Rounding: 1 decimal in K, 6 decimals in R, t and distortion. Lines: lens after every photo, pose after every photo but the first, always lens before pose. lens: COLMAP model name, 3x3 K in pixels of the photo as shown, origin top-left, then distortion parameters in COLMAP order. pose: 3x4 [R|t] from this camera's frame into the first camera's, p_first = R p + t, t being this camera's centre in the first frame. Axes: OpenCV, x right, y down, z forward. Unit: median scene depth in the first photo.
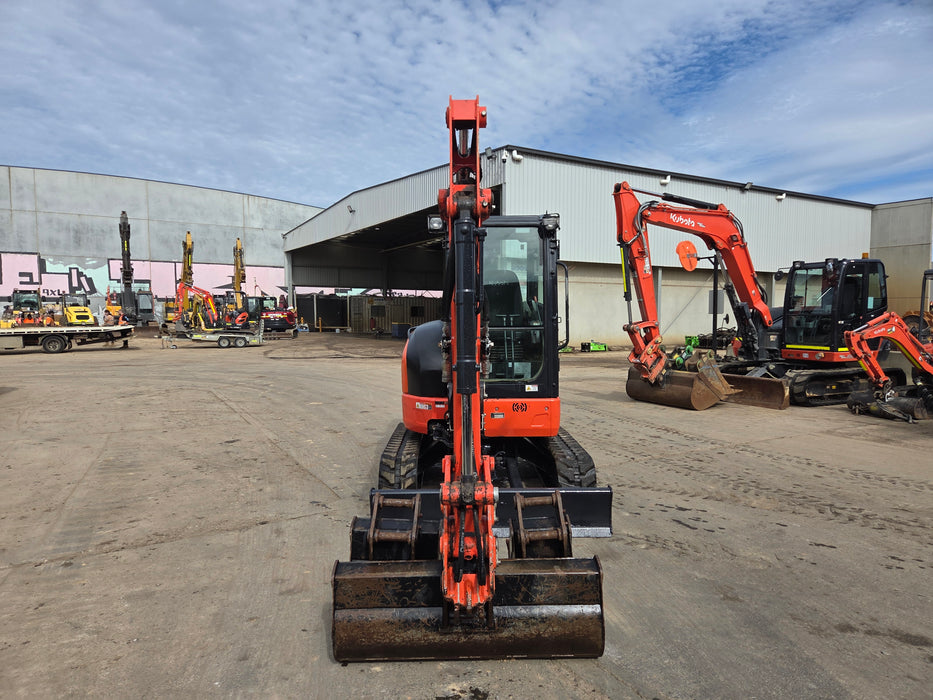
lens RADIAL K [[620.0, 0, 458.0], [0, 620.0, 362.0], [0, 0, 1]] dist [0.094951, -0.061748]
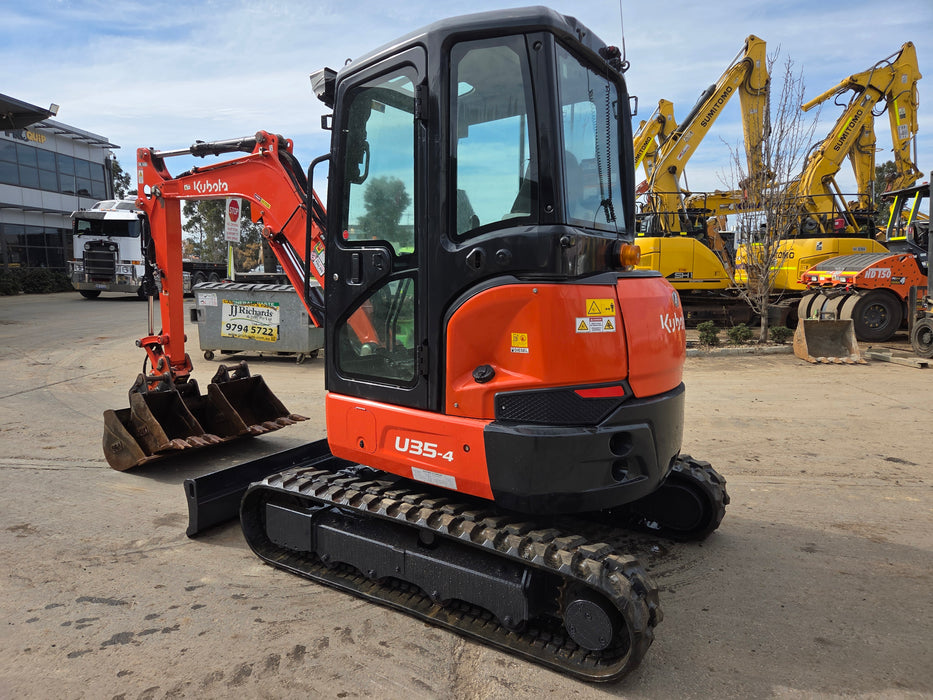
lens RADIAL K [[624.8, 0, 462.9], [0, 624.8, 356.3], [0, 0, 1]] dist [0.064794, -0.041439]
pose [[-0.537578, 0.116363, -0.835147, 0.100988], [-0.067323, 0.981347, 0.180069, -0.016021], [0.840522, 0.153026, -0.519717, 0.242188]]
